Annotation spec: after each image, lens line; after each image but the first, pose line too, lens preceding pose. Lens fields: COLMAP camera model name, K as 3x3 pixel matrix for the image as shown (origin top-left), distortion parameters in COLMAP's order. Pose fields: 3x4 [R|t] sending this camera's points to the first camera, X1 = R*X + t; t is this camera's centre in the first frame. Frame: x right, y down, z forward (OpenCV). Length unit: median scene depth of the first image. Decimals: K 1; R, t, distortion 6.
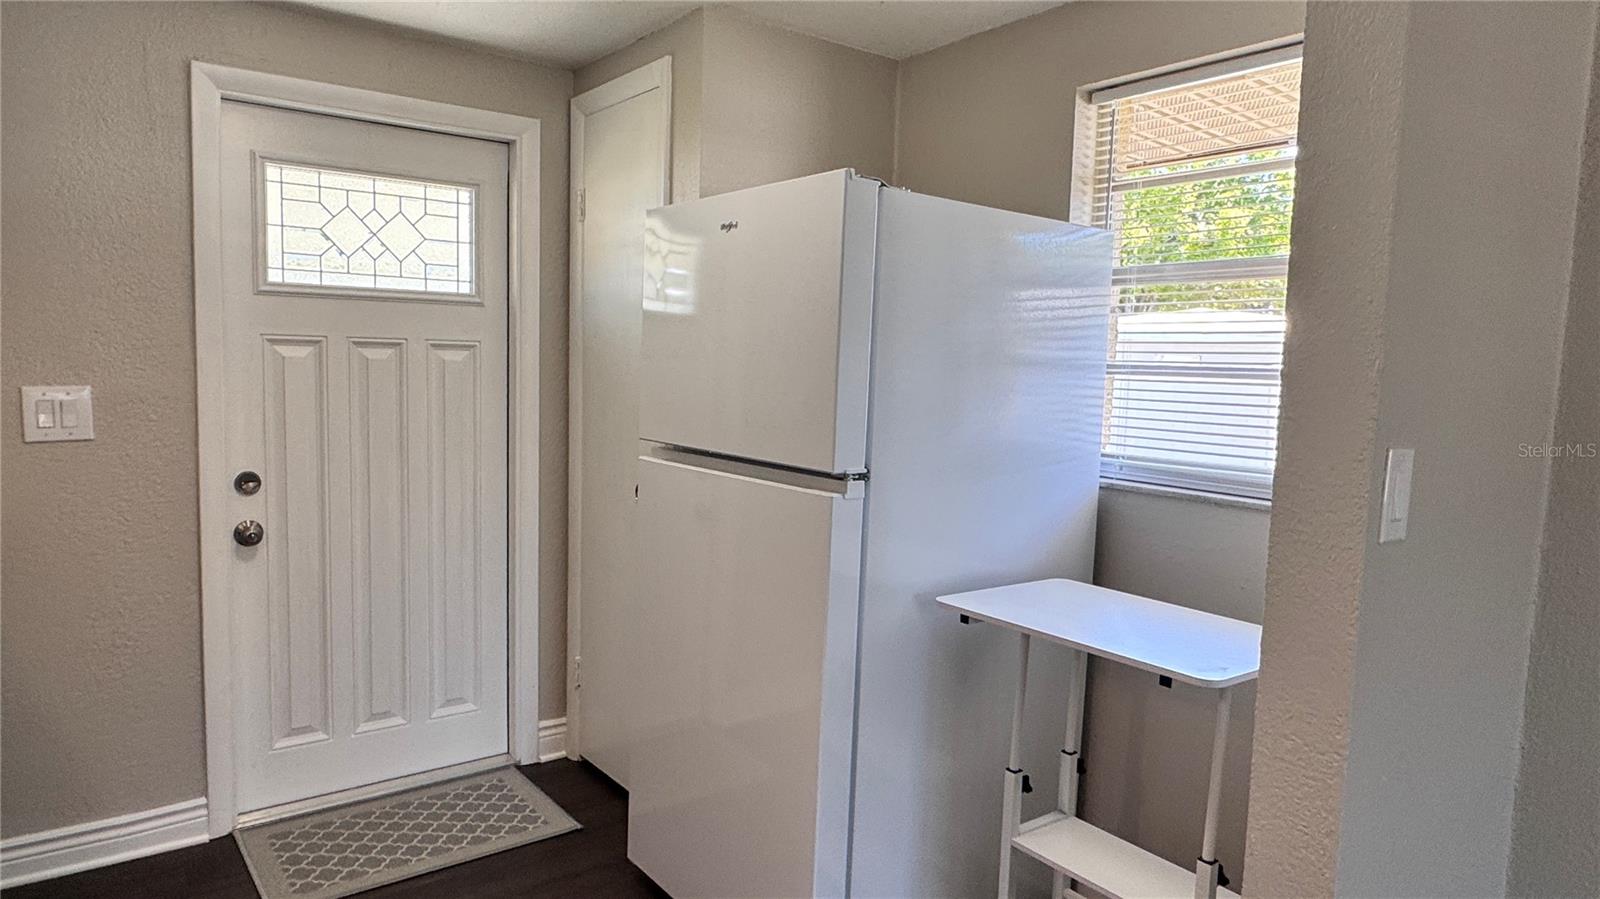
lens RADIAL K [[976.6, 0, 799.0], [0, 976.6, 440.8], [0, 0, 1]] dist [-0.003242, 0.002383]
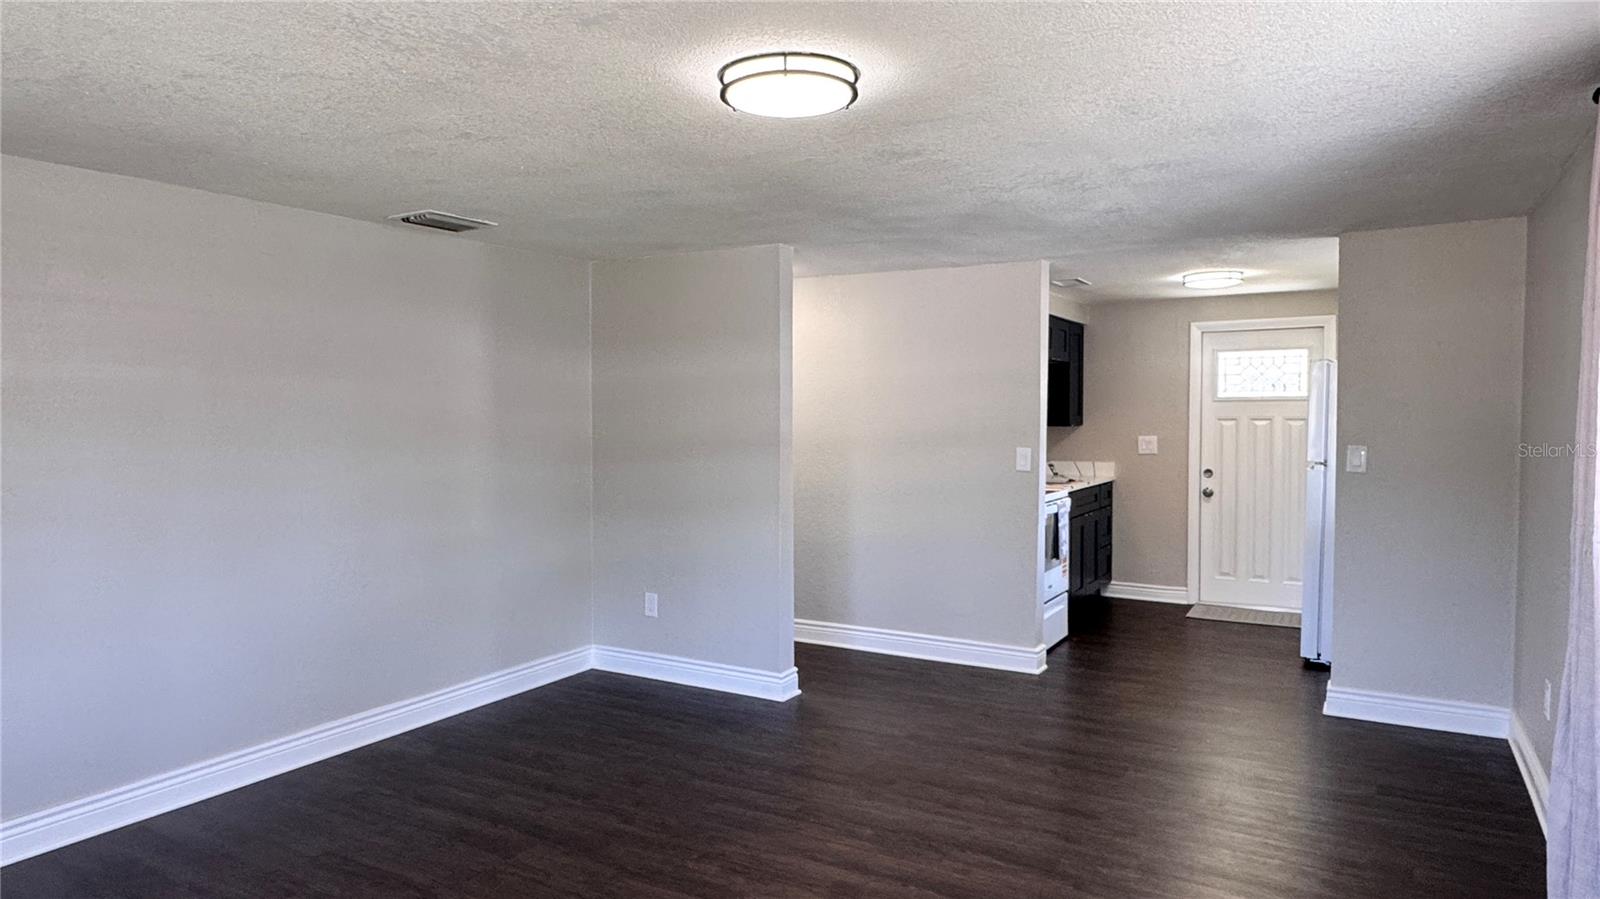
lens RADIAL K [[976.6, 0, 794.2], [0, 976.6, 445.9], [0, 0, 1]] dist [-0.003242, 0.002383]
pose [[0.360089, 0.000733, -0.932918, 1.447417], [-0.064814, 0.997603, -0.024233, 0.103344], [0.930664, 0.069192, 0.359273, -0.965848]]
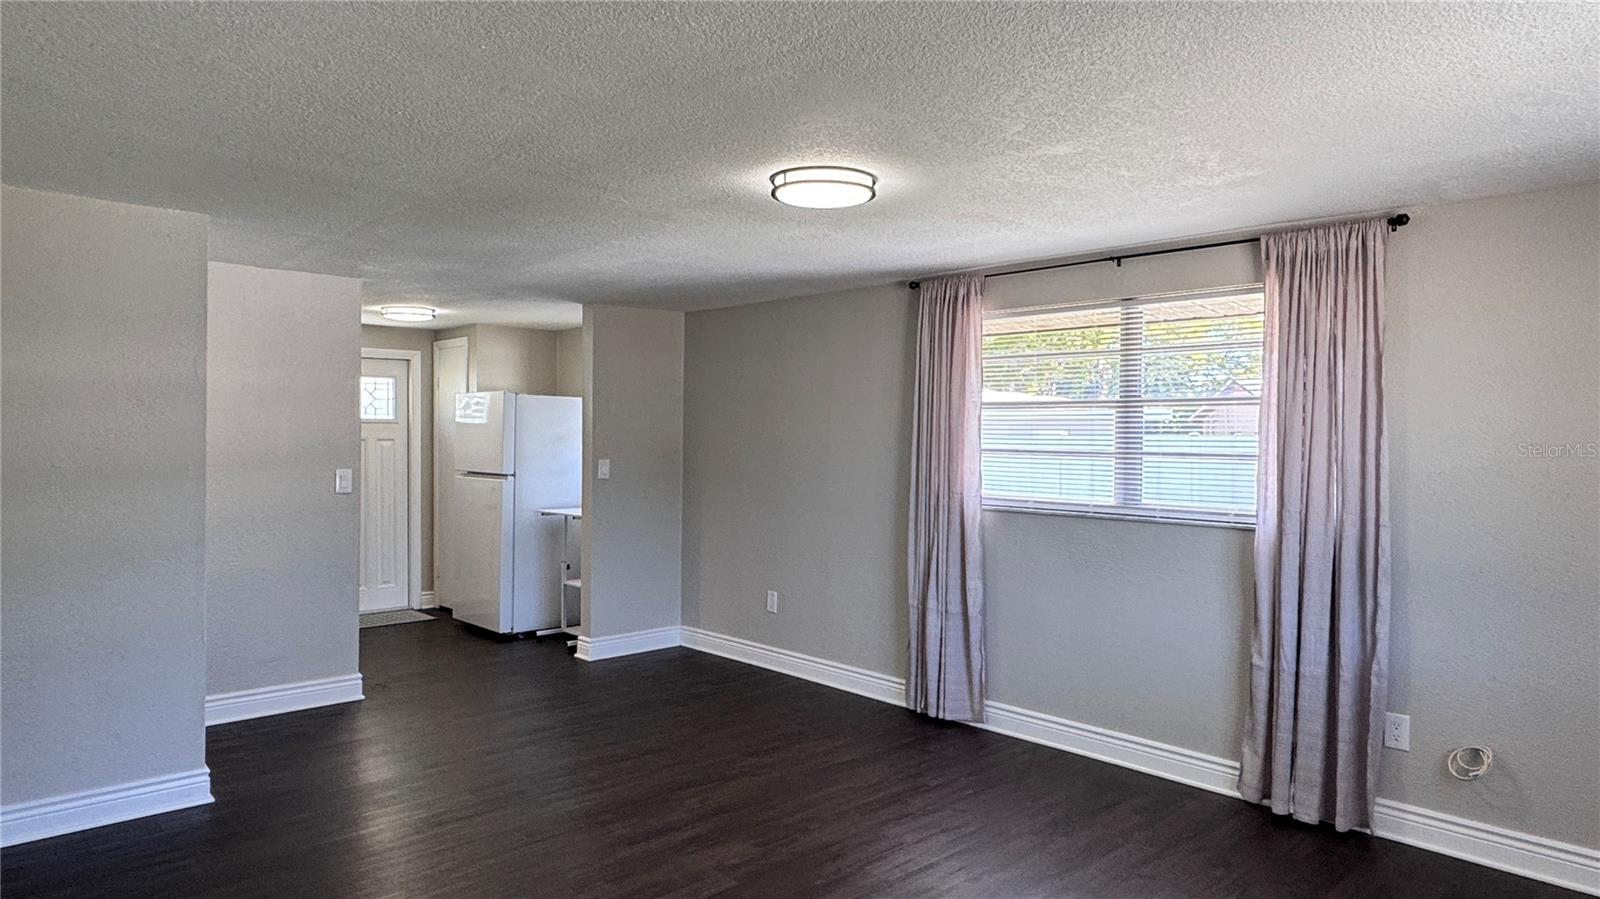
lens RADIAL K [[976.6, 0, 798.3], [0, 976.6, 446.4], [0, 0, 1]] dist [-0.003242, 0.002383]
pose [[0.995284, -0.024730, 0.093798, 0.516733], [0.031555, 0.996907, -0.071983, 0.149395], [-0.091728, 0.074603, 0.992986, -1.761224]]
